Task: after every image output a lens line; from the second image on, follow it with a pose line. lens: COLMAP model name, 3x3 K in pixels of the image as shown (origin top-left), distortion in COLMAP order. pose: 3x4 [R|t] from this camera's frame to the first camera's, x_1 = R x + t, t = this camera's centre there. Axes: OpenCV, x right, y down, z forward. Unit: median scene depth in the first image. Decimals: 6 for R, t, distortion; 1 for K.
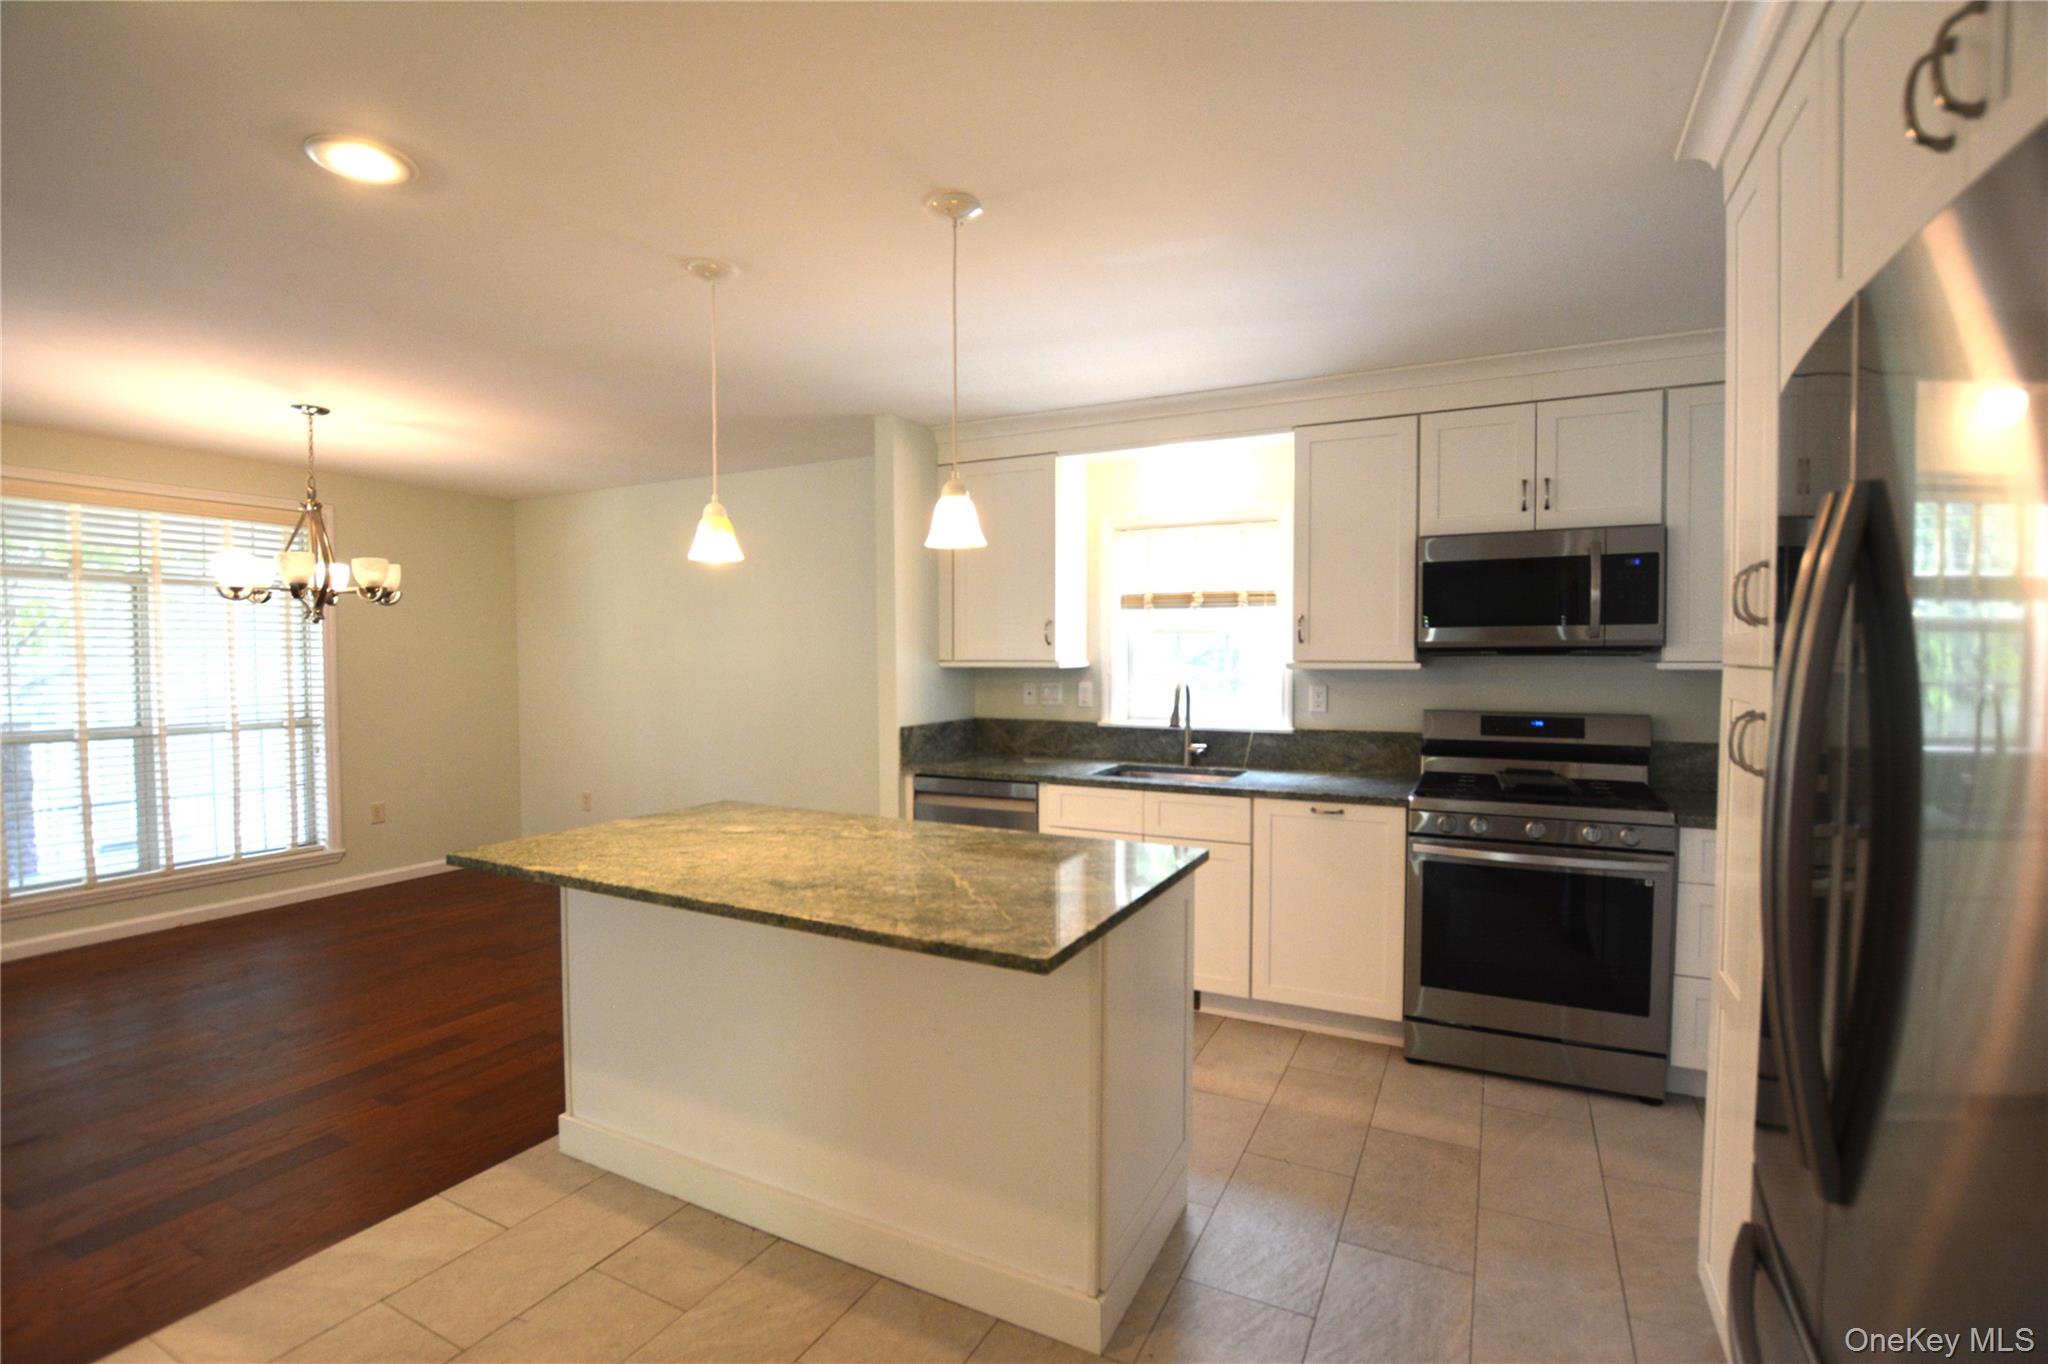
lens RADIAL K [[911.6, 0, 1008.3], [0, 911.6, 686.8], [0, 0, 1]] dist [-0.021470, 0.001005]
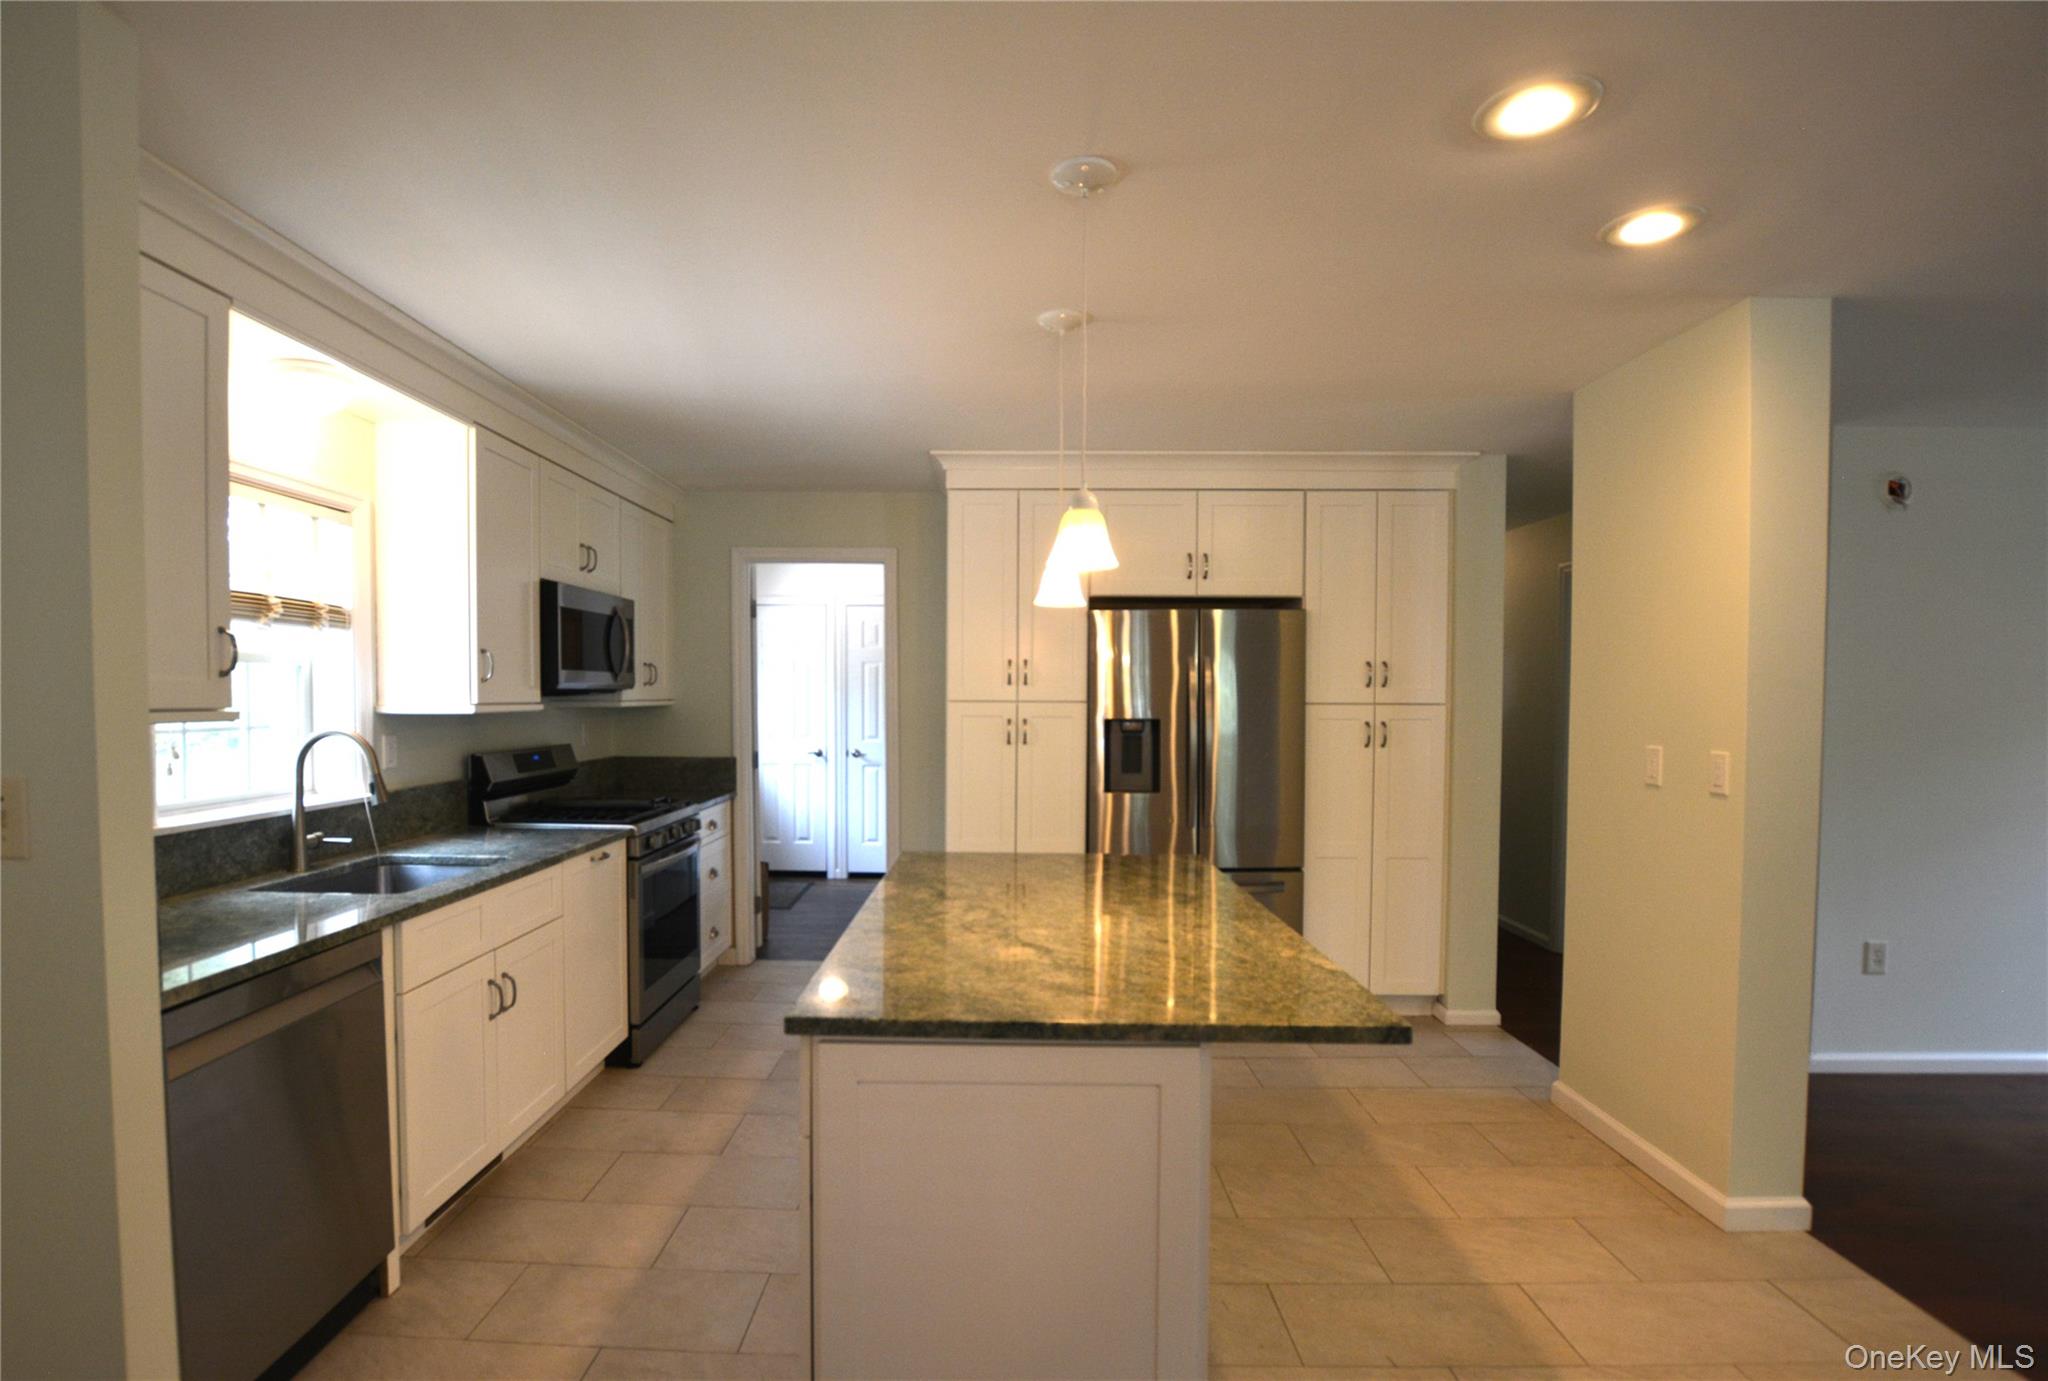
lens RADIAL K [[992.9, 0, 947.8], [0, 992.9, 717.6], [0, 0, 1]] dist [-0.048864, -0.000100]
pose [[-0.411401, -0.020839, 0.911216, -0.633146], [0.031535, 0.998815, 0.037080, -0.032422], [-0.910909, 0.043990, -0.410256, 0.909150]]
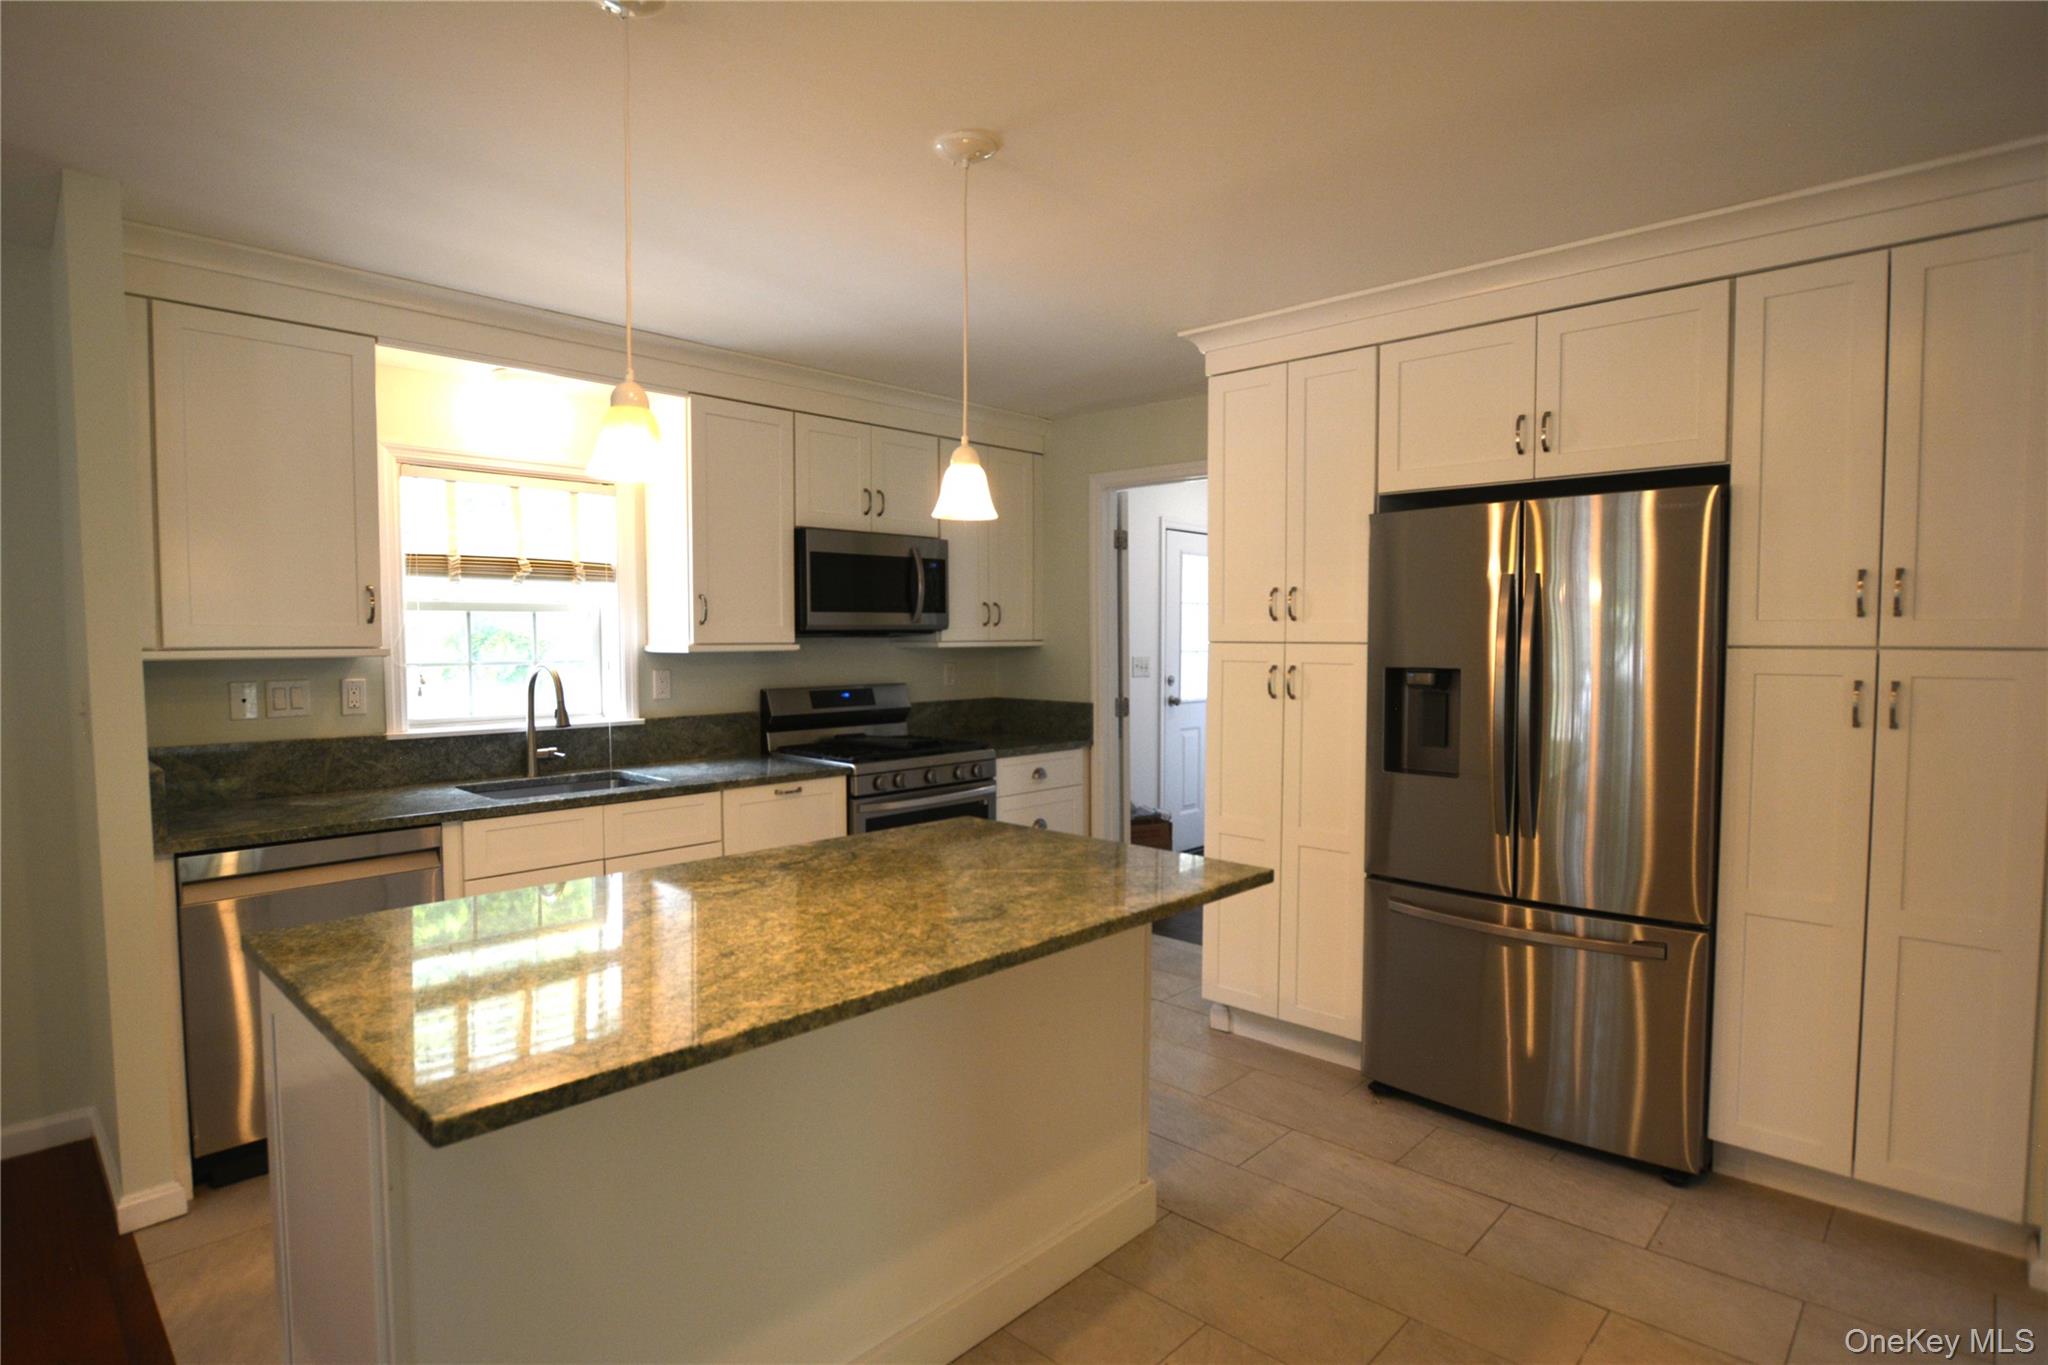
lens RADIAL K [[1038.1, 0, 1002.9], [0, 1038.1, 679.3], [0, 0, 1]] dist [-0.044815, 0.001107]
pose [[0.294473, -0.038049, 0.954902, -0.564367], [0.036211, 0.998934, 0.028637, -0.009609], [-0.954974, 0.026145, 0.295536, 0.358357]]
